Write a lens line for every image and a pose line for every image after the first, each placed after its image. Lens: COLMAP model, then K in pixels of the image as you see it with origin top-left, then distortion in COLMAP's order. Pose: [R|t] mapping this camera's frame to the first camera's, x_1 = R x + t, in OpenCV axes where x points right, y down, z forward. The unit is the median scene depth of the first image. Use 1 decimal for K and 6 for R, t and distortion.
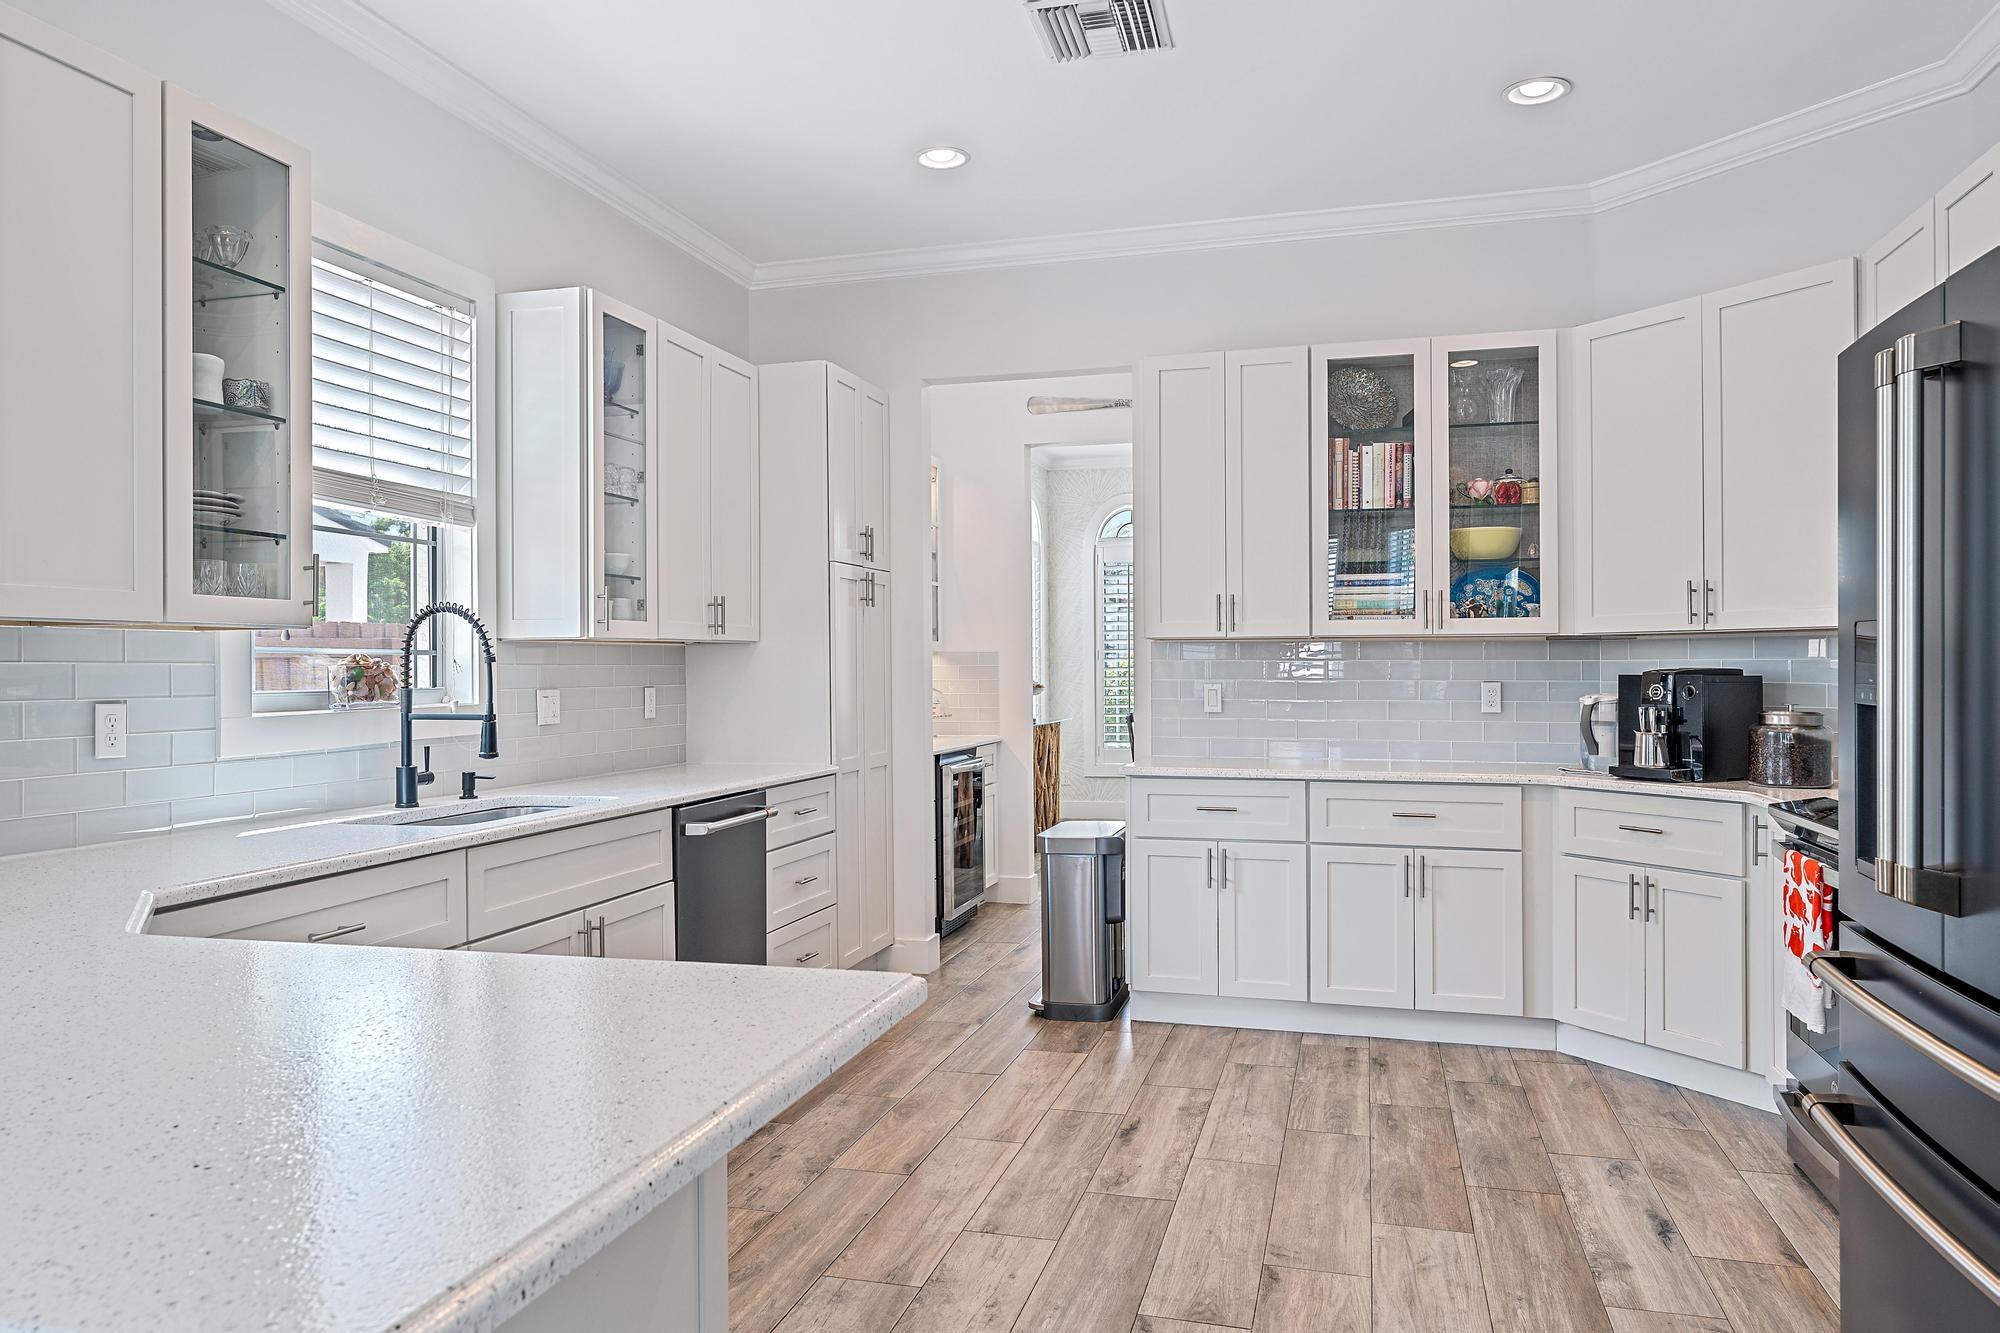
lens RADIAL K [[1406.9, 0, 997.5], [0, 1406.9, 672.6], [0, 0, 1]] dist [0.007924, -0.001221]
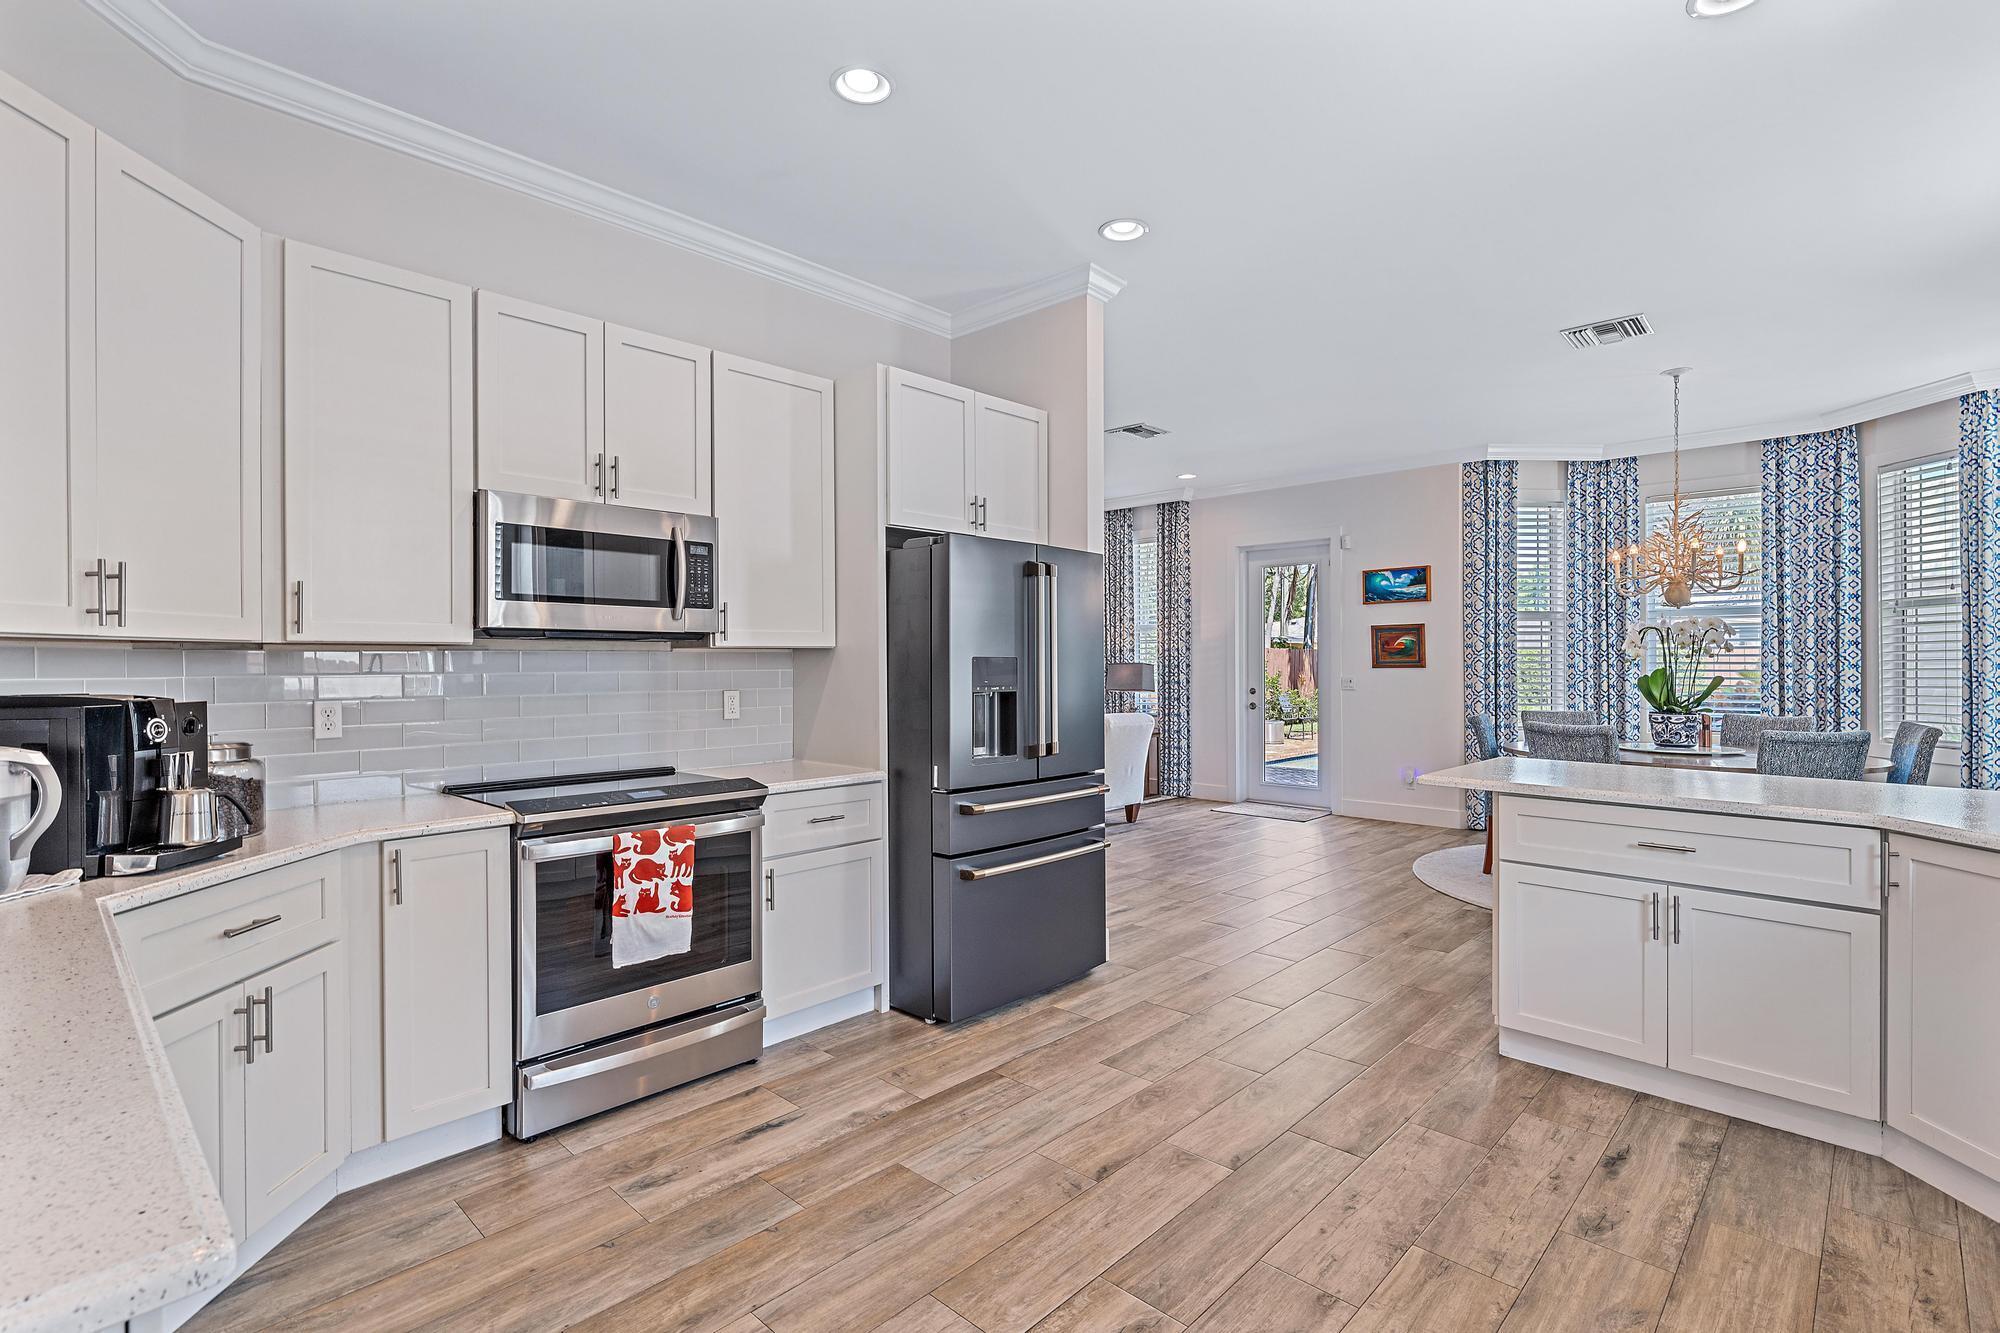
lens RADIAL K [[951.4, 0, 993.3], [0, 951.4, 655.4], [0, 0, 1]] dist [0.004707, -0.000318]
pose [[-0.882206, 0.011922, 0.470713, -0.111732], [0.008425, 0.999919, -0.009535, -0.017231], [-0.470788, -0.004446, -0.882235, 1.671191]]
